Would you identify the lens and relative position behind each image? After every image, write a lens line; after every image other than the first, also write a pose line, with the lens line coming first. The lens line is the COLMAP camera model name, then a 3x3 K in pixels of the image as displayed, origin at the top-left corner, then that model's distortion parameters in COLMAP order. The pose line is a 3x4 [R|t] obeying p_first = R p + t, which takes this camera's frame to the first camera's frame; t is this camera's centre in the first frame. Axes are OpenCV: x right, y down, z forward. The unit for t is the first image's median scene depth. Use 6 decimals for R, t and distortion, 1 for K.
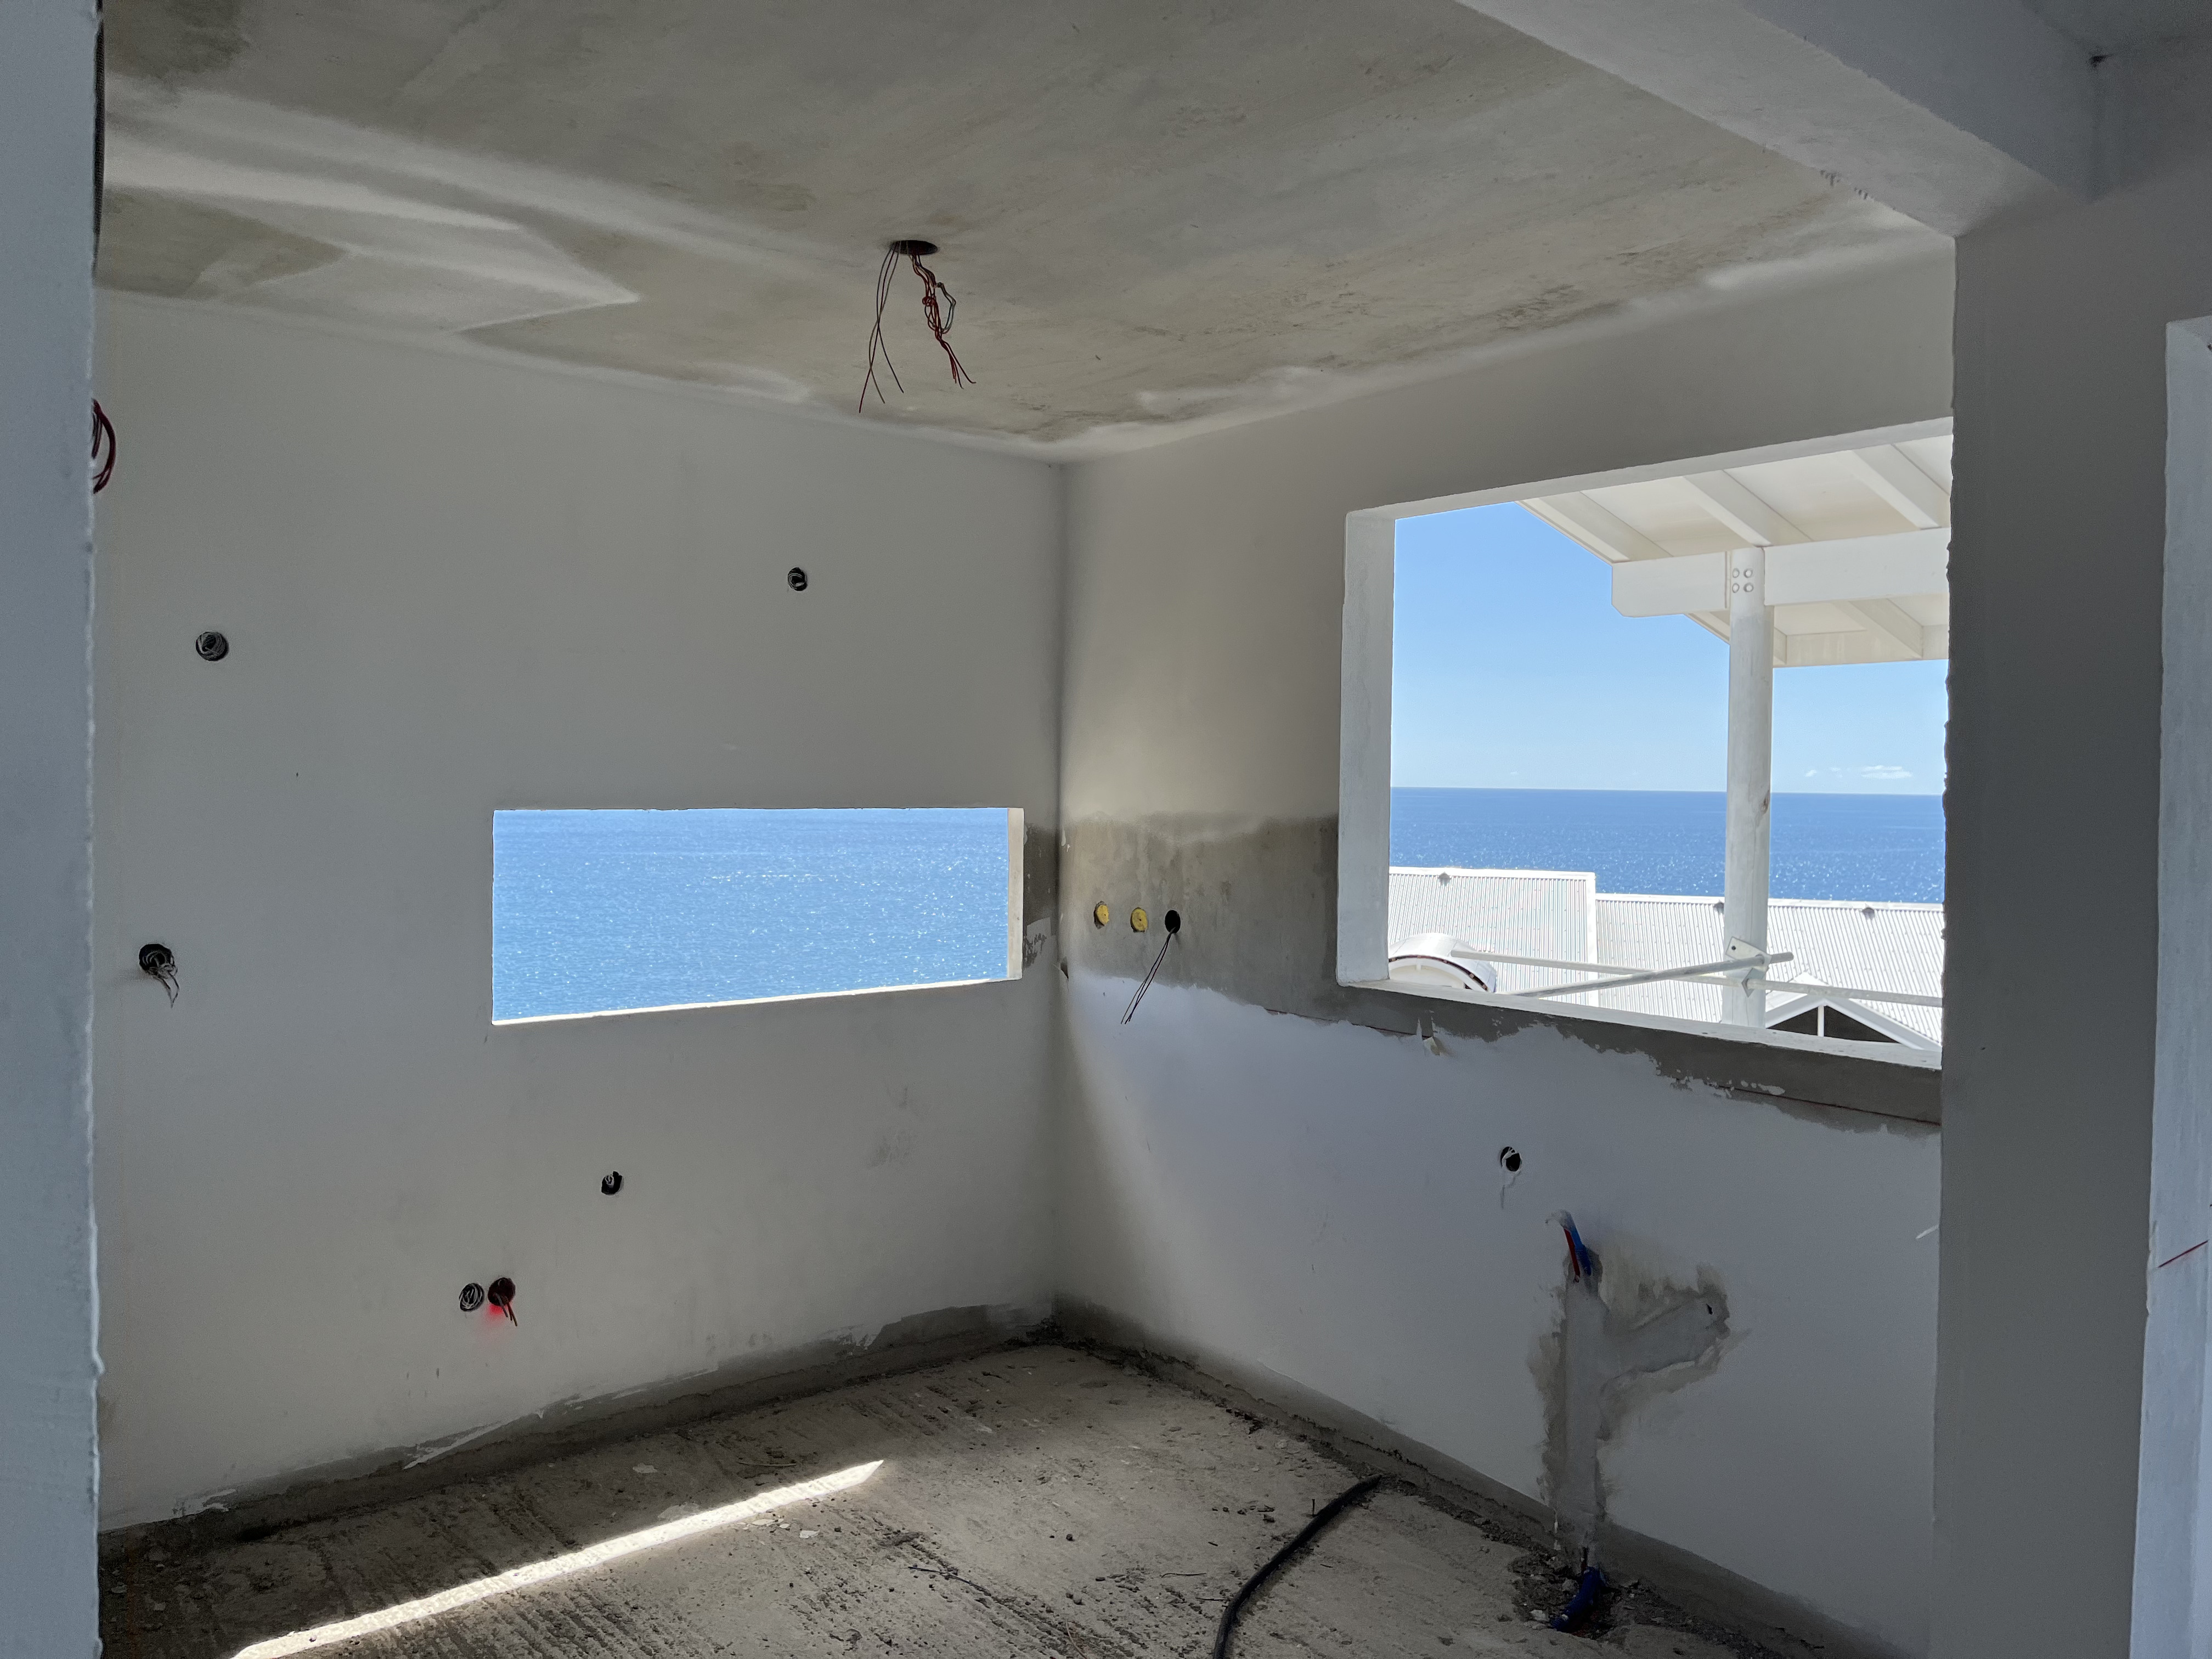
lens RADIAL K [[1672.7, 0, 1098.4], [0, 1672.7, 803.4], [0, 0, 1]] dist [0.071475, -0.092668]
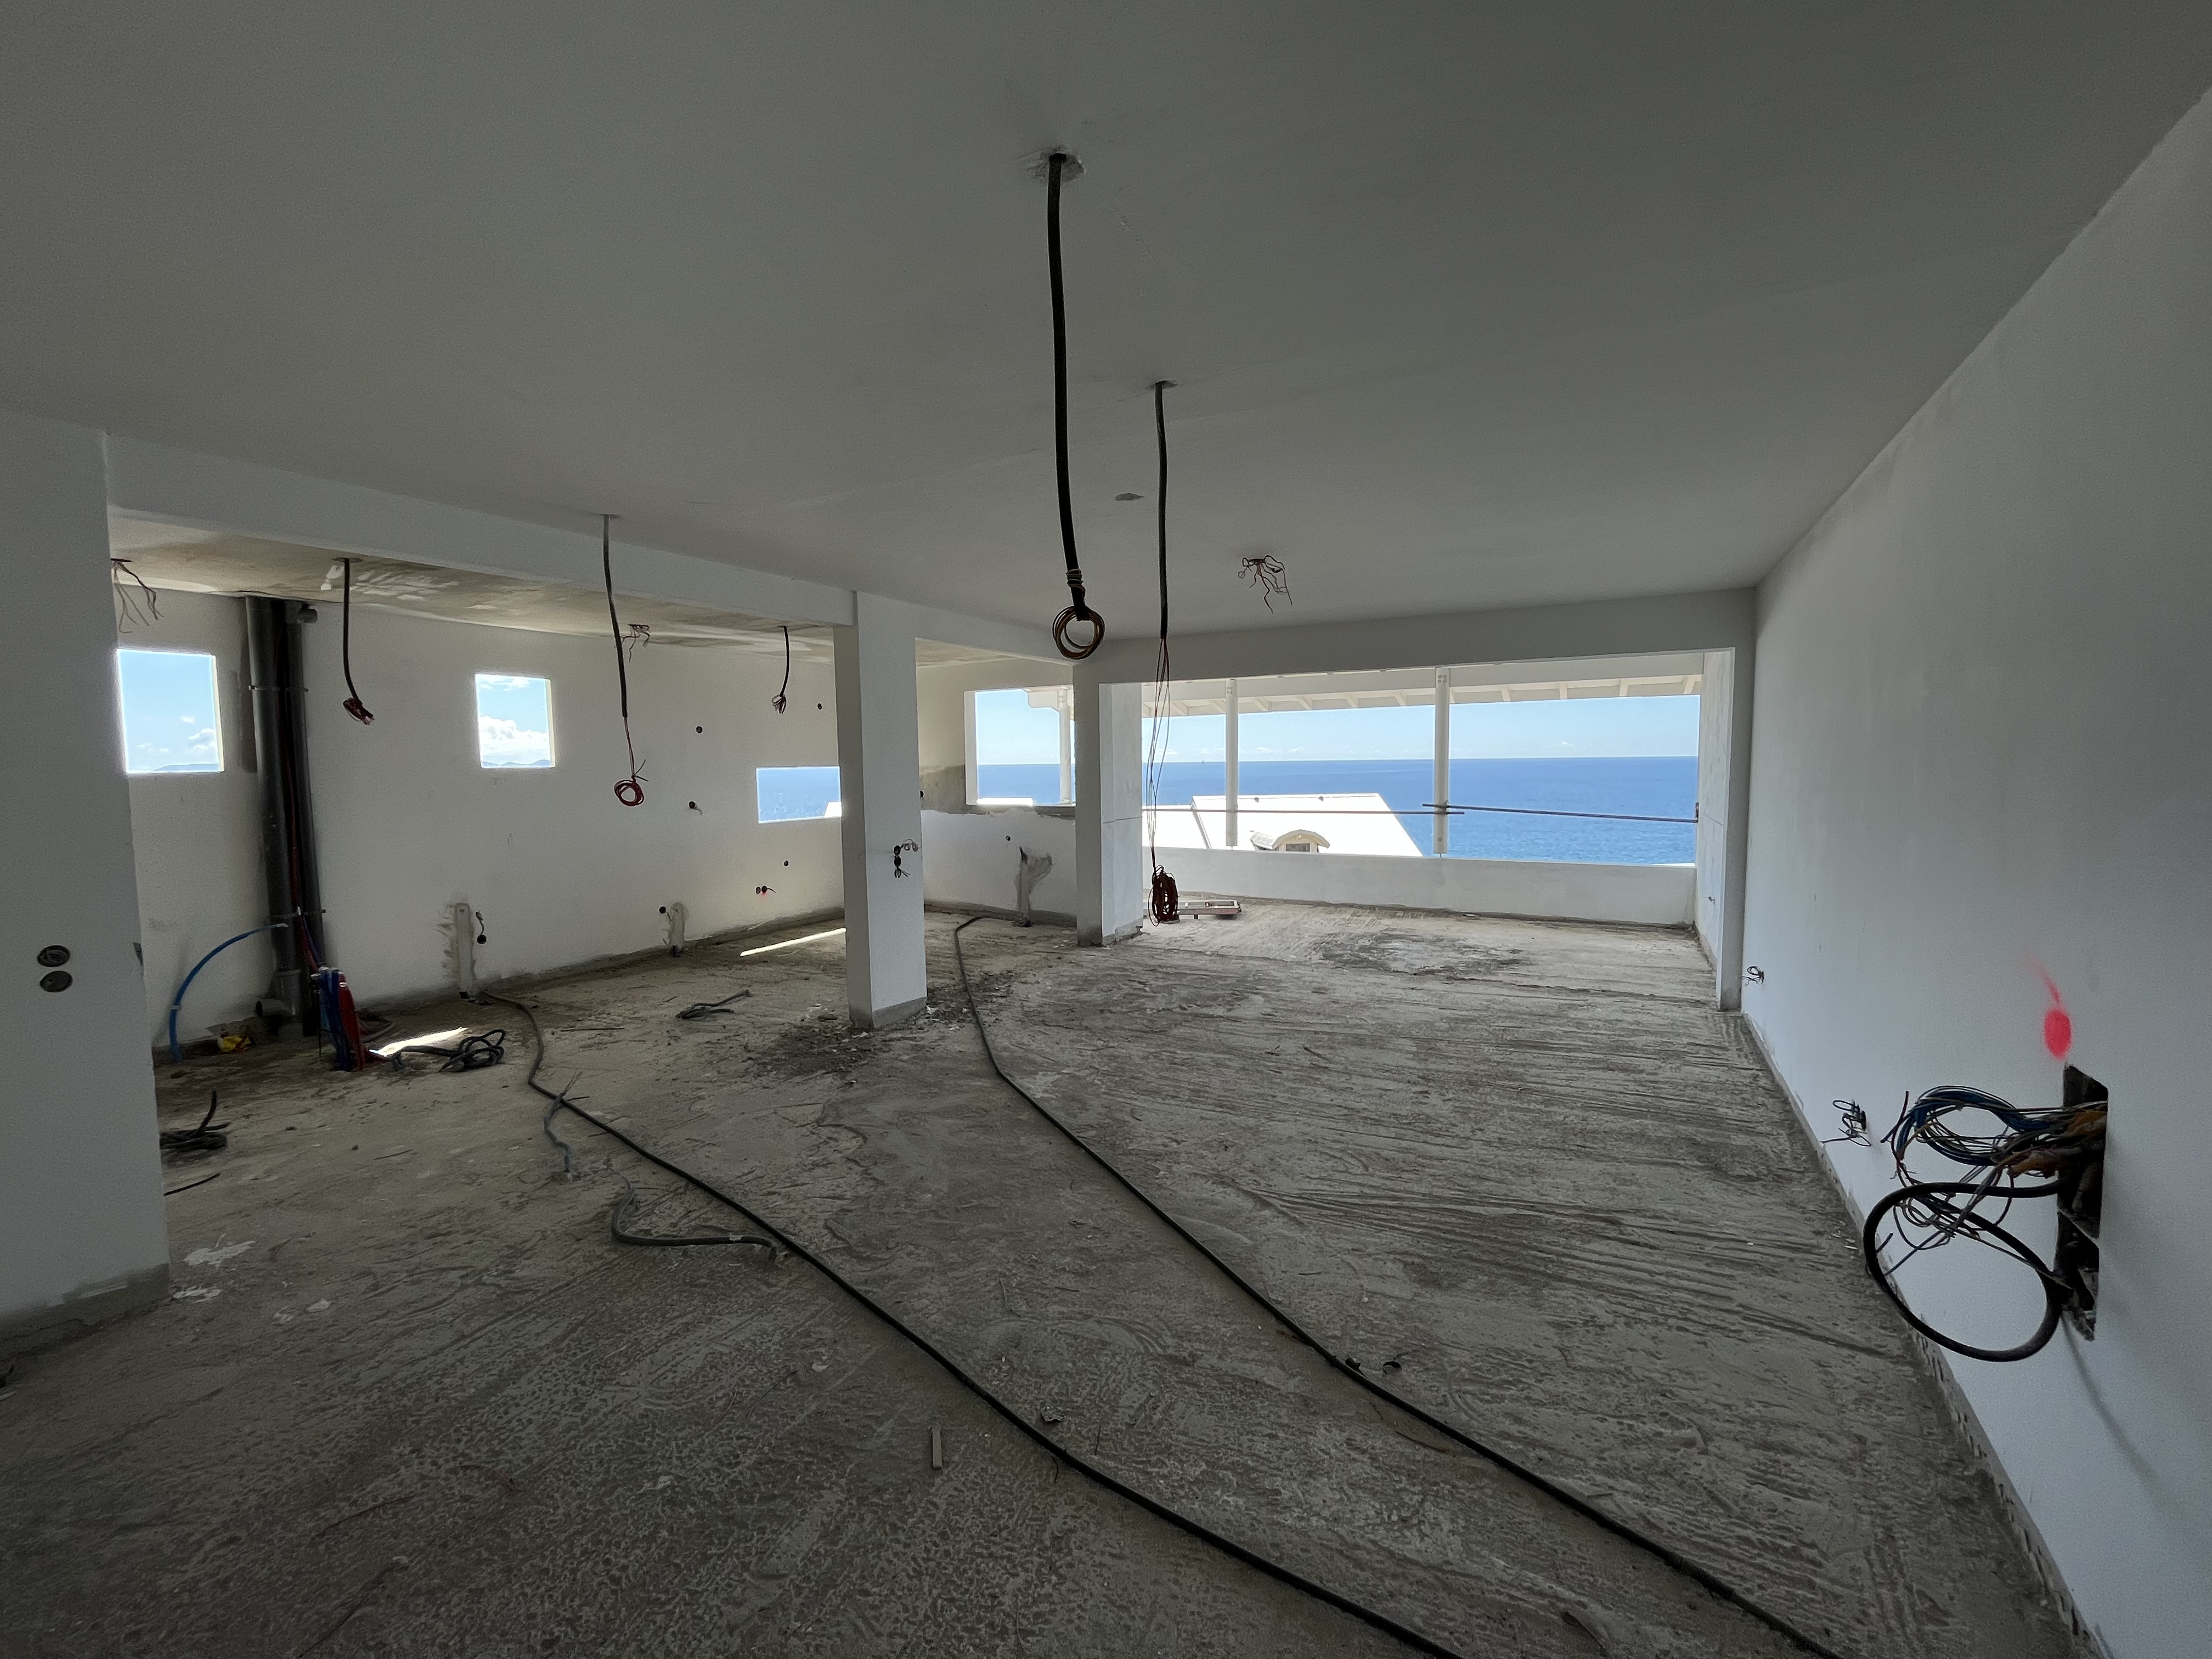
lens RADIAL K [[893.3, 0, 1100.0], [0, 893.3, 830.1], [0, 0, 1]] dist [-0.001870, -0.000206]
pose [[0.934695, -0.053531, 0.351396, -0.333513], [0.031434, 0.997170, 0.068293, 0.028619], [-0.354057, -0.052787, 0.933733, -1.205060]]
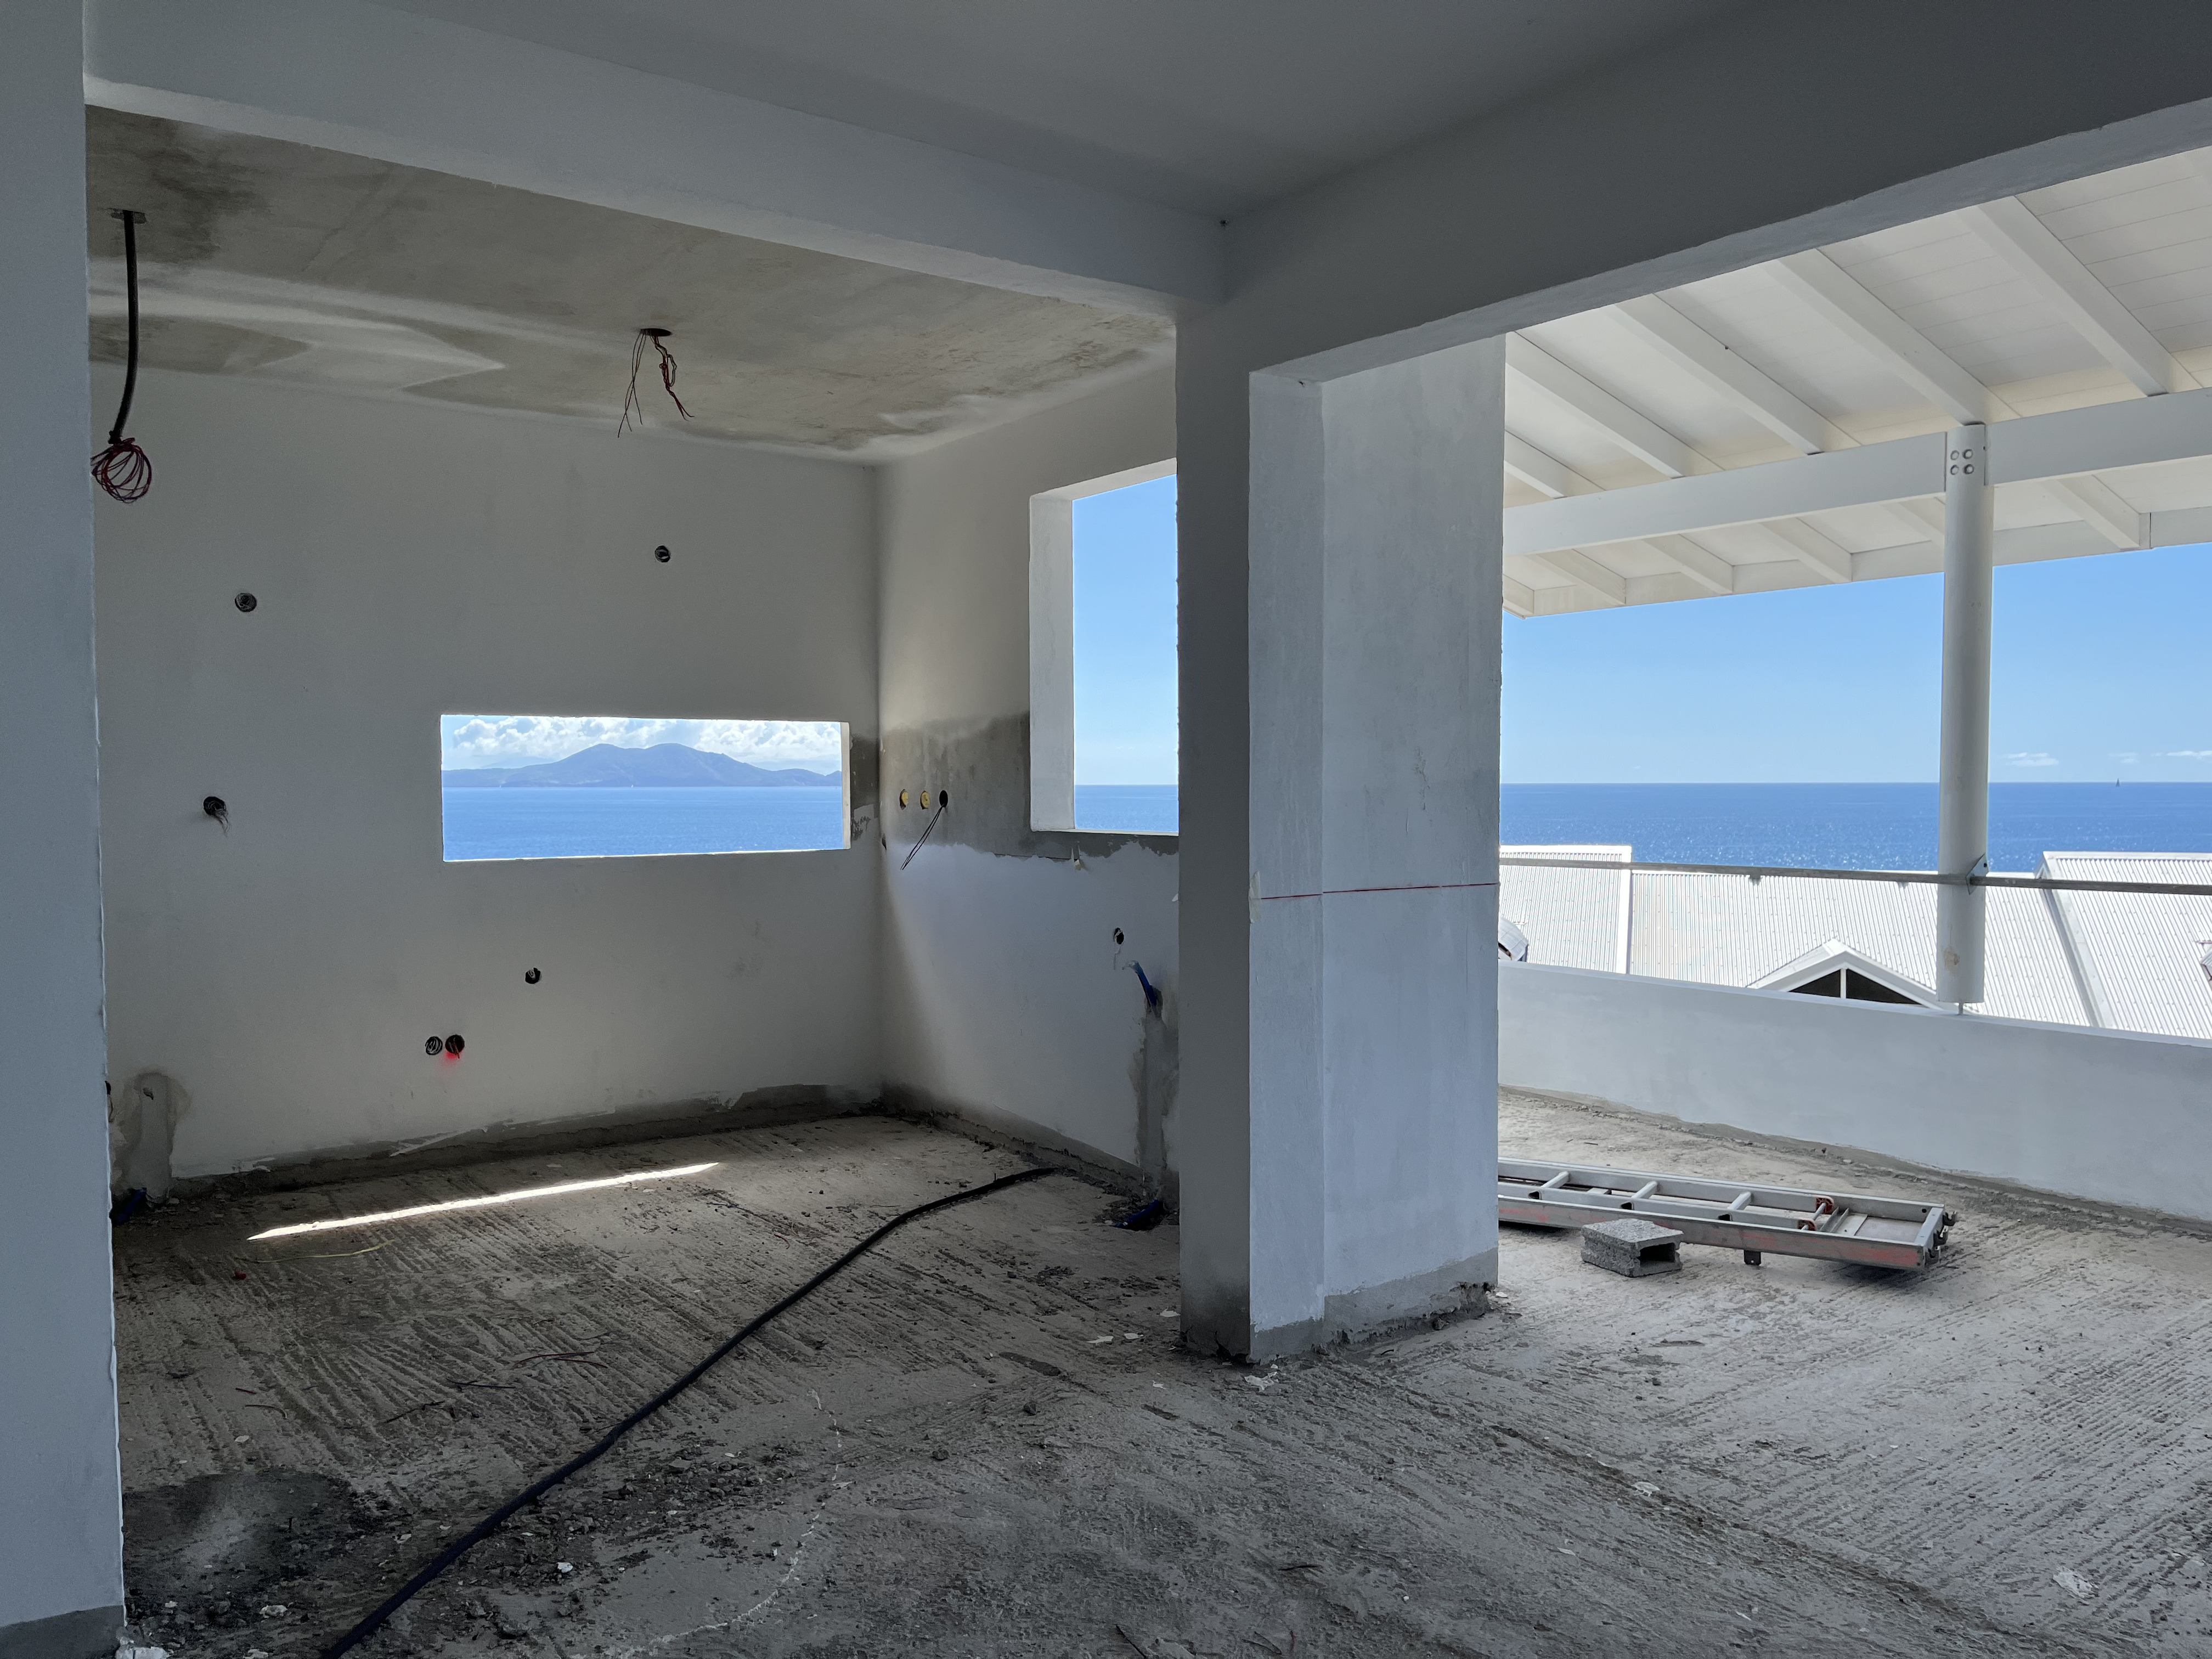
lens RADIAL K [[1672.7, 0, 1093.9], [0, 1672.7, 832.6], [0, 0, 1]] dist [0.071475, -0.092668]
pose [[0.997464, -0.014574, -0.069663, 0.293973], [0.015696, 0.999755, 0.015582, 0.088200], [0.069418, -0.016636, 0.997449, -0.404654]]
